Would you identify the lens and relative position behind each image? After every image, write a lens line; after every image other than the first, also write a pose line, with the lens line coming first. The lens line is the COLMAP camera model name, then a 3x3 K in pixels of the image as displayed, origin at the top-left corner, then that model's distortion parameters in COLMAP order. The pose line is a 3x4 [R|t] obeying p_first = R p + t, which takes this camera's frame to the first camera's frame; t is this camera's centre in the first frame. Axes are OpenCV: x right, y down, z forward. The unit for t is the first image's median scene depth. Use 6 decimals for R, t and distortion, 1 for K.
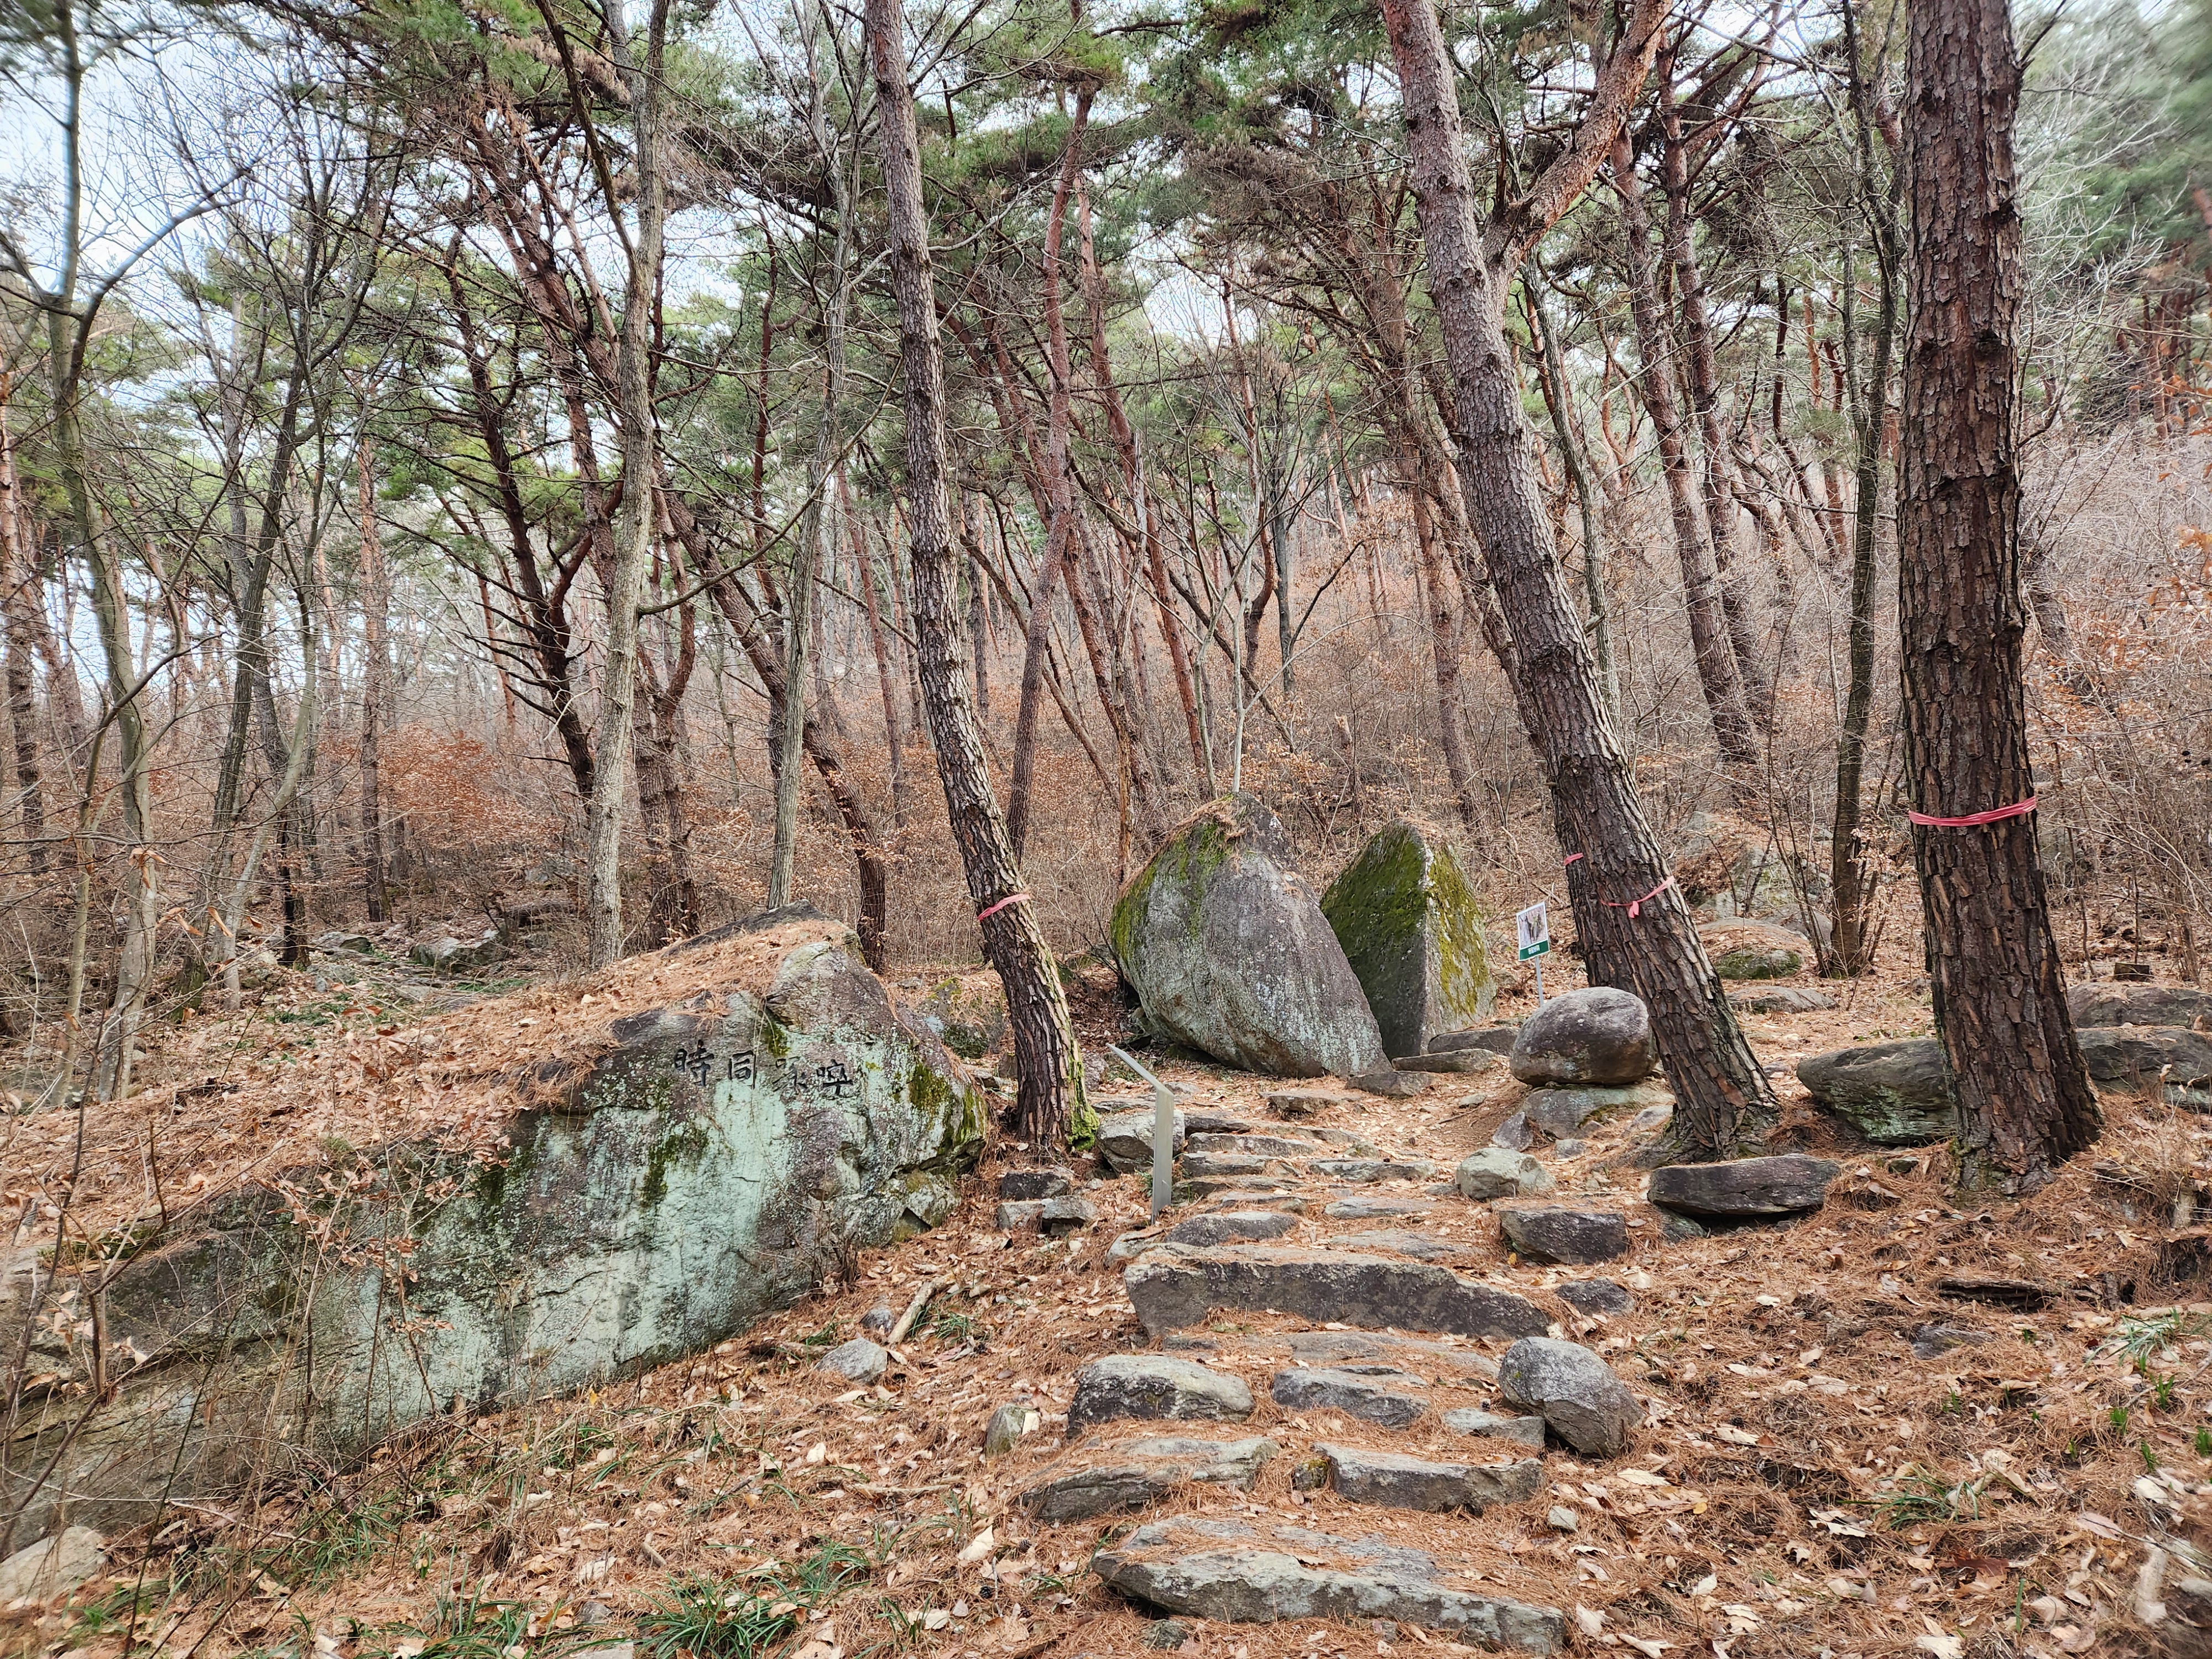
lens RADIAL K [[1455.5, 0, 1101.7], [0, 1455.5, 828.8], [0, 0, 1]] dist [0.072695, -0.000060]
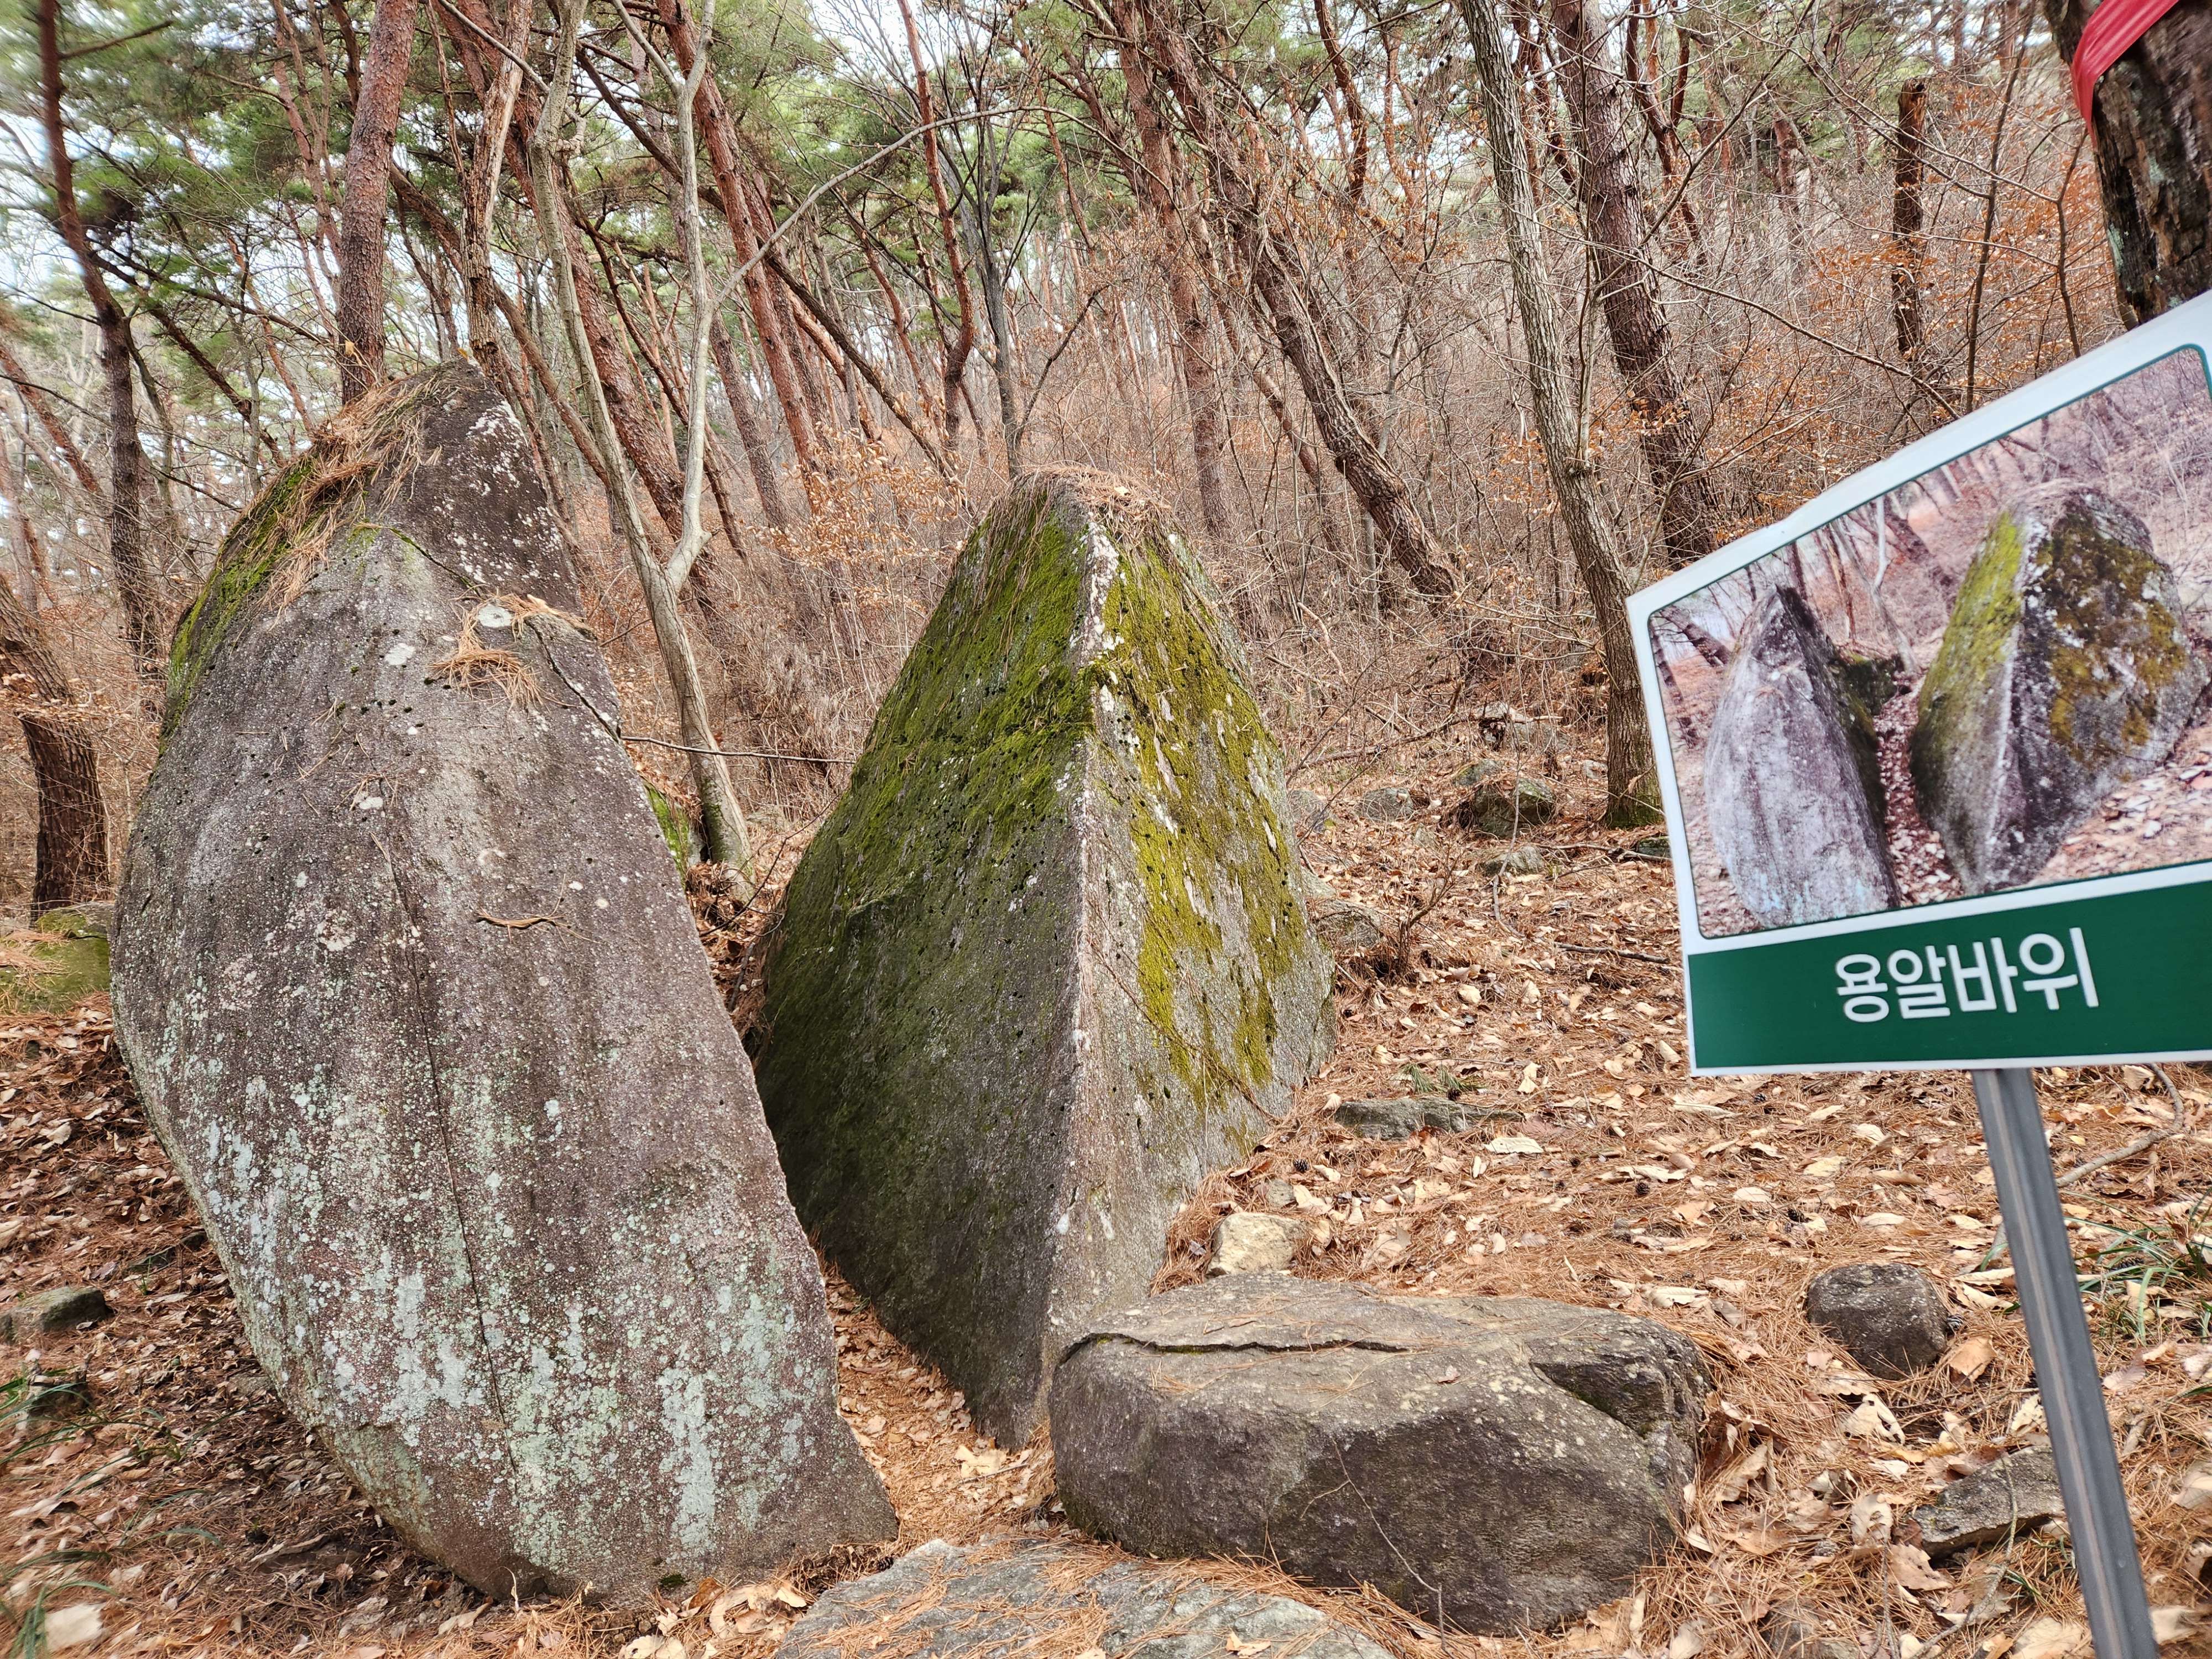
lens RADIAL K [[1455.5, 0, 1094.6], [0, 1455.5, 844.4], [0, 0, 1]] dist [0.072695, -0.000060]
pose [[0.988392, -0.069056, 0.135321, 0.182225], [0.056306, 0.993799, 0.095885, 0.050618], [-0.141104, -0.087153, 0.986151, 0.714390]]
